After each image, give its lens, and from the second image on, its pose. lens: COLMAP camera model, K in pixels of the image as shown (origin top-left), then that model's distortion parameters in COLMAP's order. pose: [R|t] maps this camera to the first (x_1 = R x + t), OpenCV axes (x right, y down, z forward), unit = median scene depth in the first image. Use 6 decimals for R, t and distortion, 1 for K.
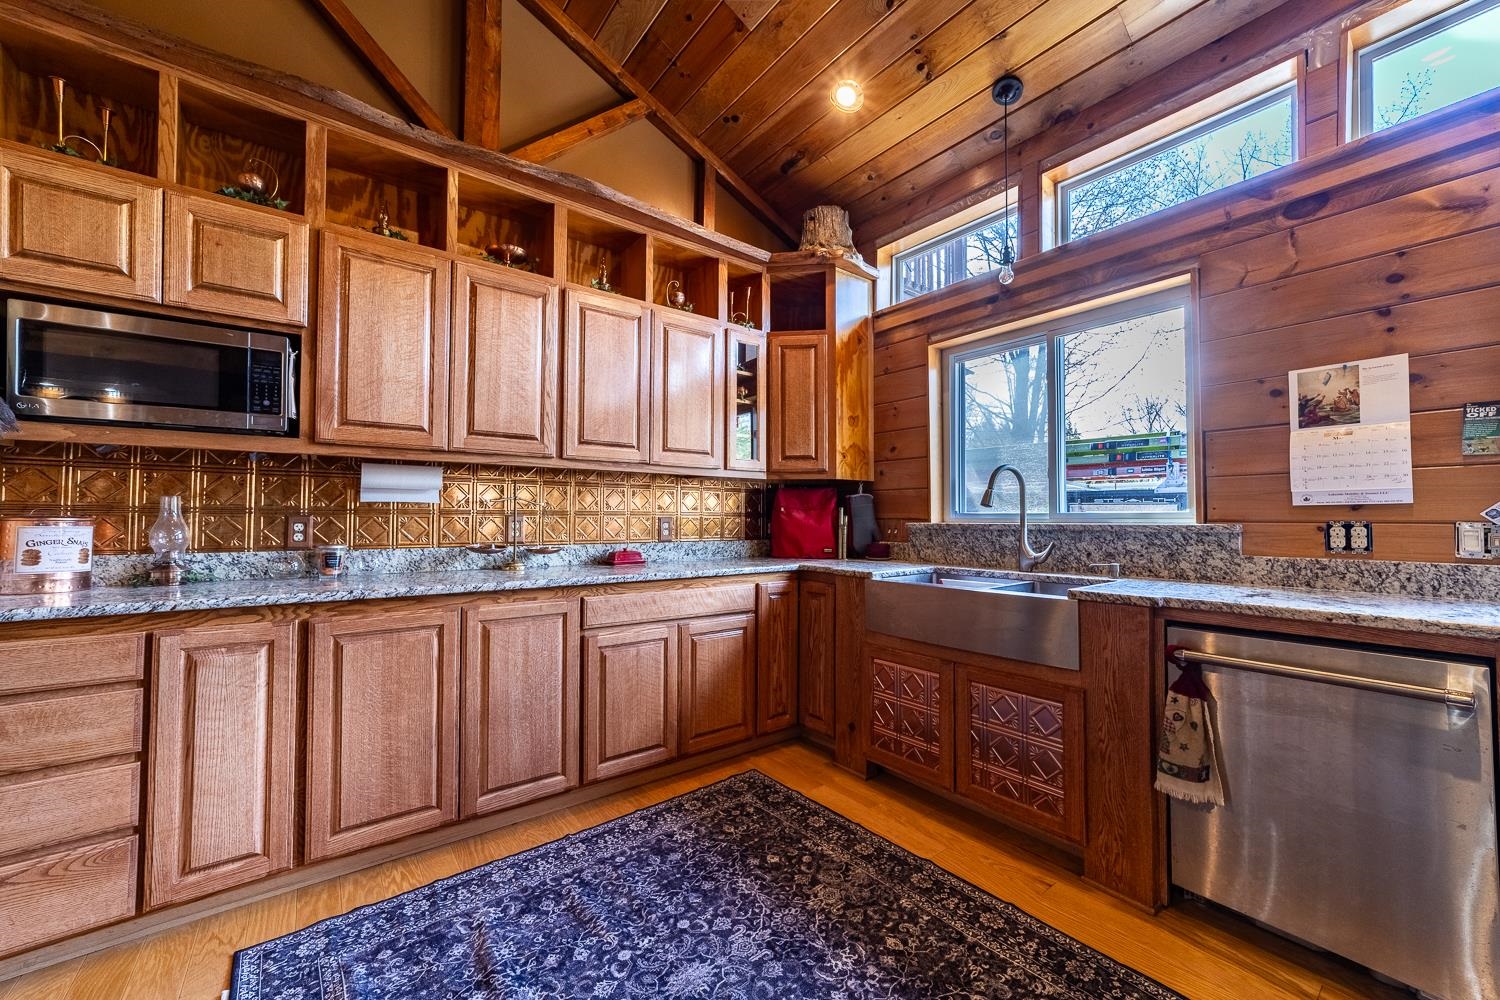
lens RADIAL K [[572.4, 0, 751.5], [0, 572.4, 503.9], [0, 0, 1]] dist [-0.006929, 0.002727]
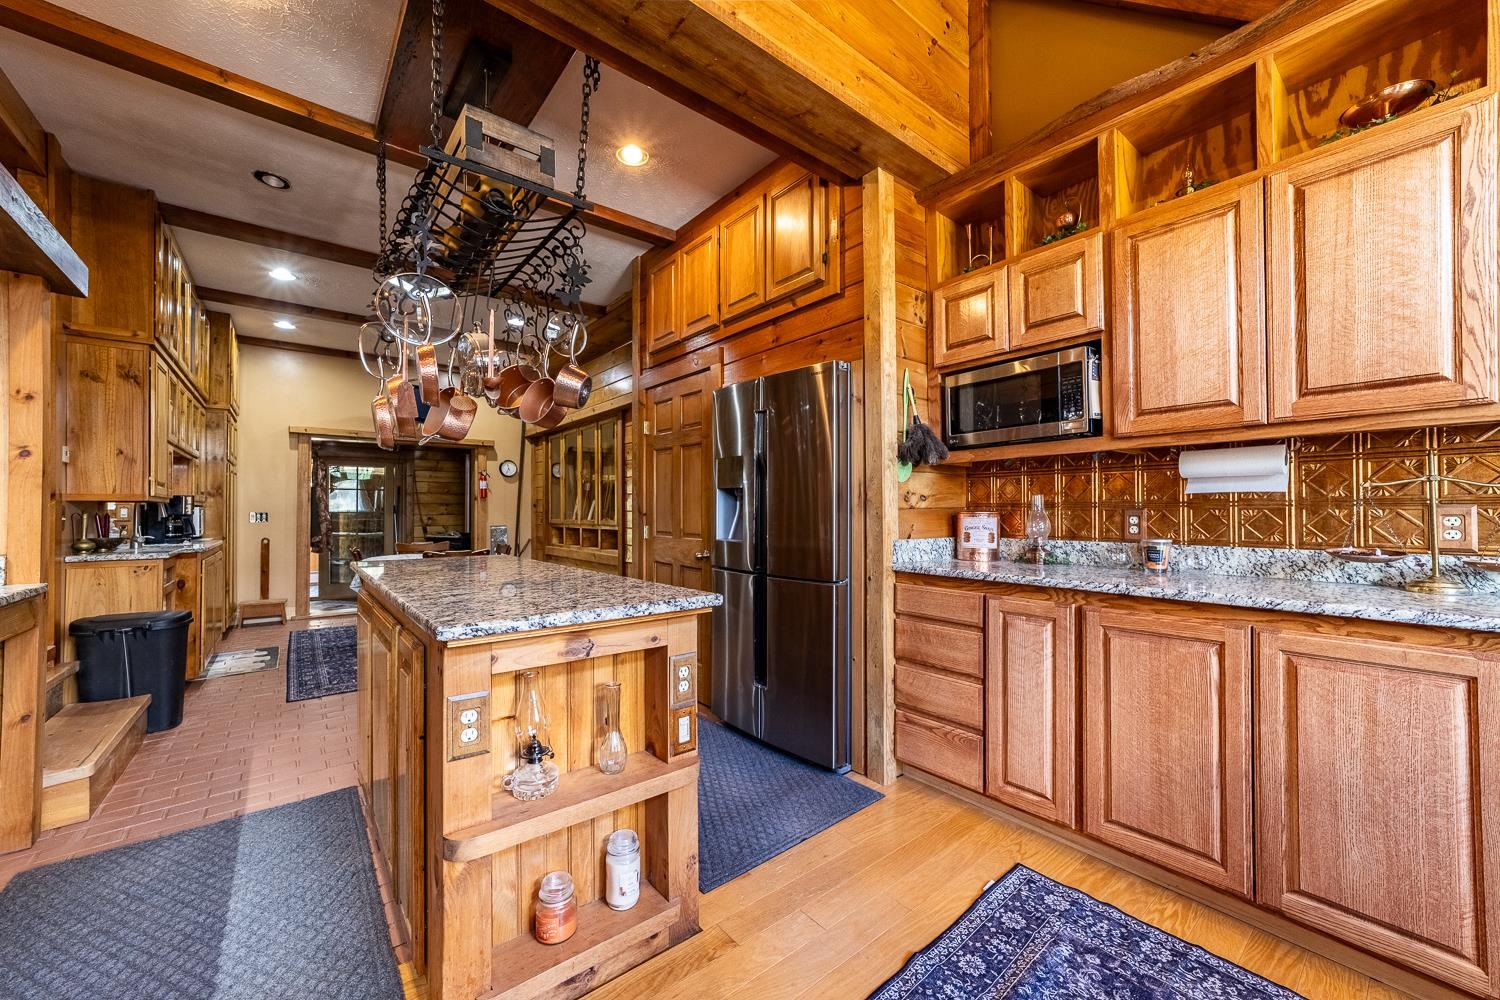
lens RADIAL K [[572.4, 0, 753.9], [0, 572.4, 504.1], [0, 0, 1]] dist [-0.006929, 0.002727]
pose [[0.024709, -0.016539, -0.999558, 0.259228], [0.027385, 0.999499, -0.015862, 0.010654], [0.999320, -0.026981, 0.025149, 0.330603]]
